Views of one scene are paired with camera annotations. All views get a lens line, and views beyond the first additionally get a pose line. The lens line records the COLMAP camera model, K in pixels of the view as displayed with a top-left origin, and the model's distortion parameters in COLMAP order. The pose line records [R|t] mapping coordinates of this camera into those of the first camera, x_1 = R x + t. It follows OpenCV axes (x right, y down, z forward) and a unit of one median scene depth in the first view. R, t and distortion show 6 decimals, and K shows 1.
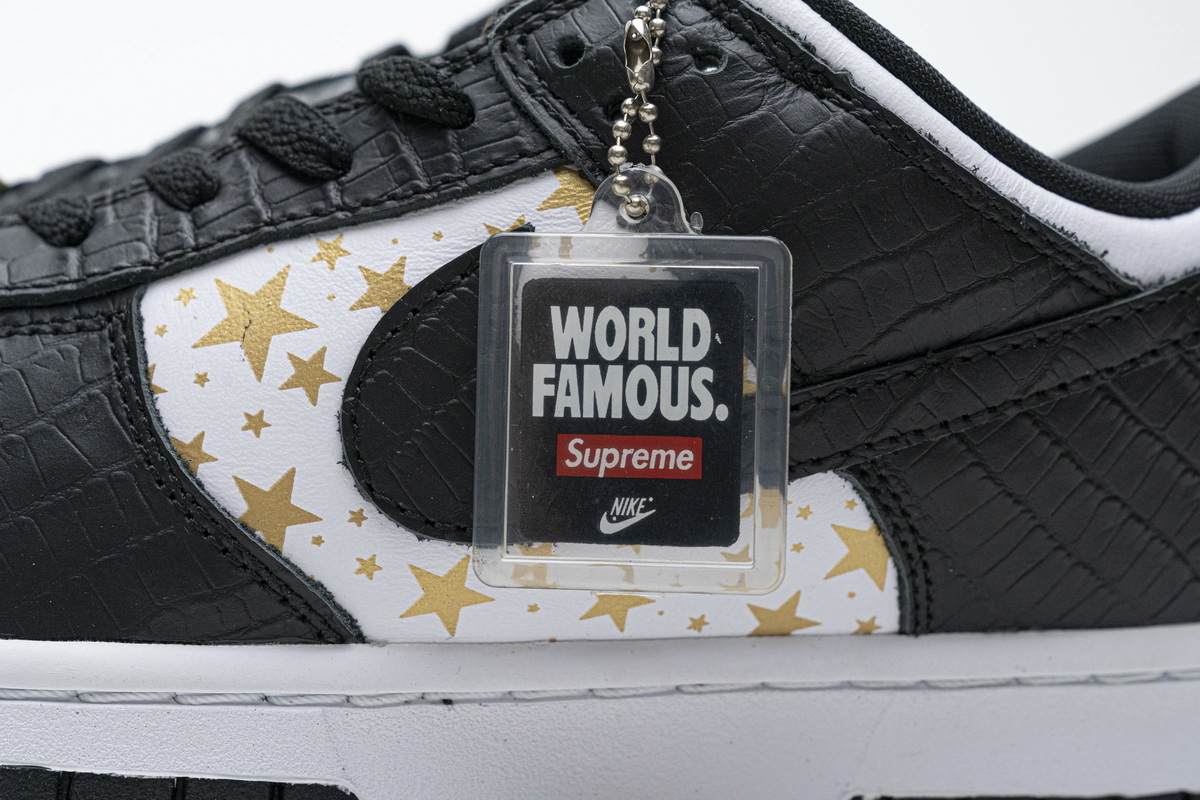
lens RADIAL K [[2280.5, 0, 600.8], [0, 2280.5, 394.7], [0, 0, 1]] dist [0.022540, 0.000000]
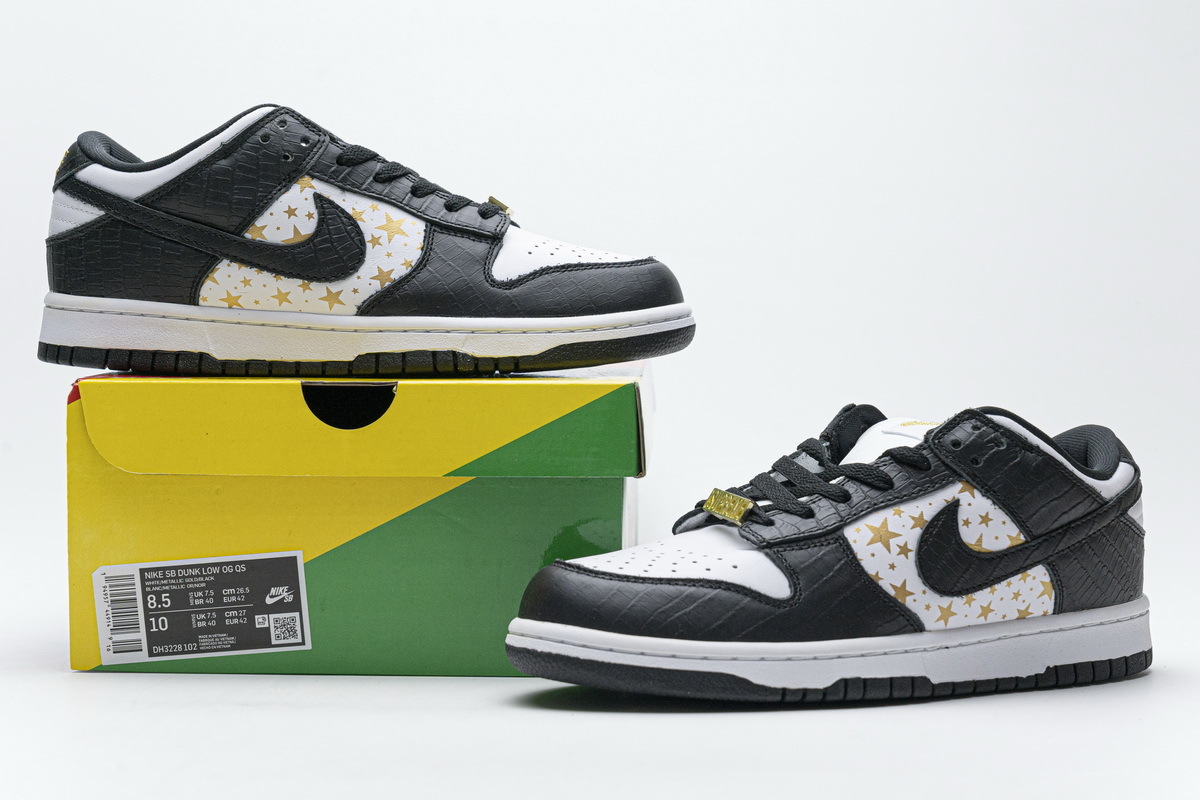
lens RADIAL K [[1901.5, 0, 606.0], [0, 1901.5, 401.5], [0, 0, 1]] dist [-0.015452, 0.000000]
pose [[0.940910, -0.069388, 0.331472, -1.390153], [0.101691, 0.991505, -0.081104, -0.041846], [-0.323028, 0.110019, 0.939973, -1.410064]]
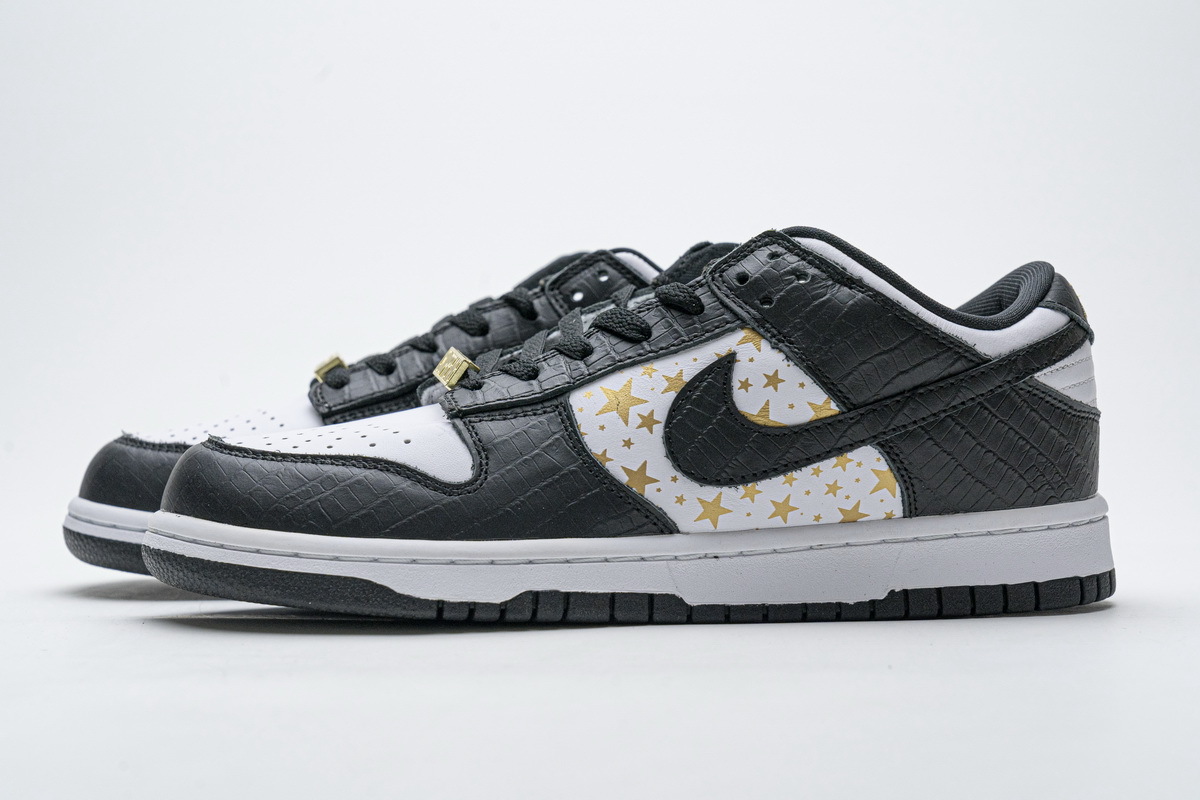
lens RADIAL K [[2236.7, 0, 594.7], [0, 2236.7, 402.6], [0, 0, 1]] dist [-0.003282, 0.000000]
pose [[0.995808, -0.081489, 0.041537, -0.273992], [0.085202, 0.991605, -0.097261, 0.190318], [-0.033262, 0.100392, 0.994392, -1.292539]]
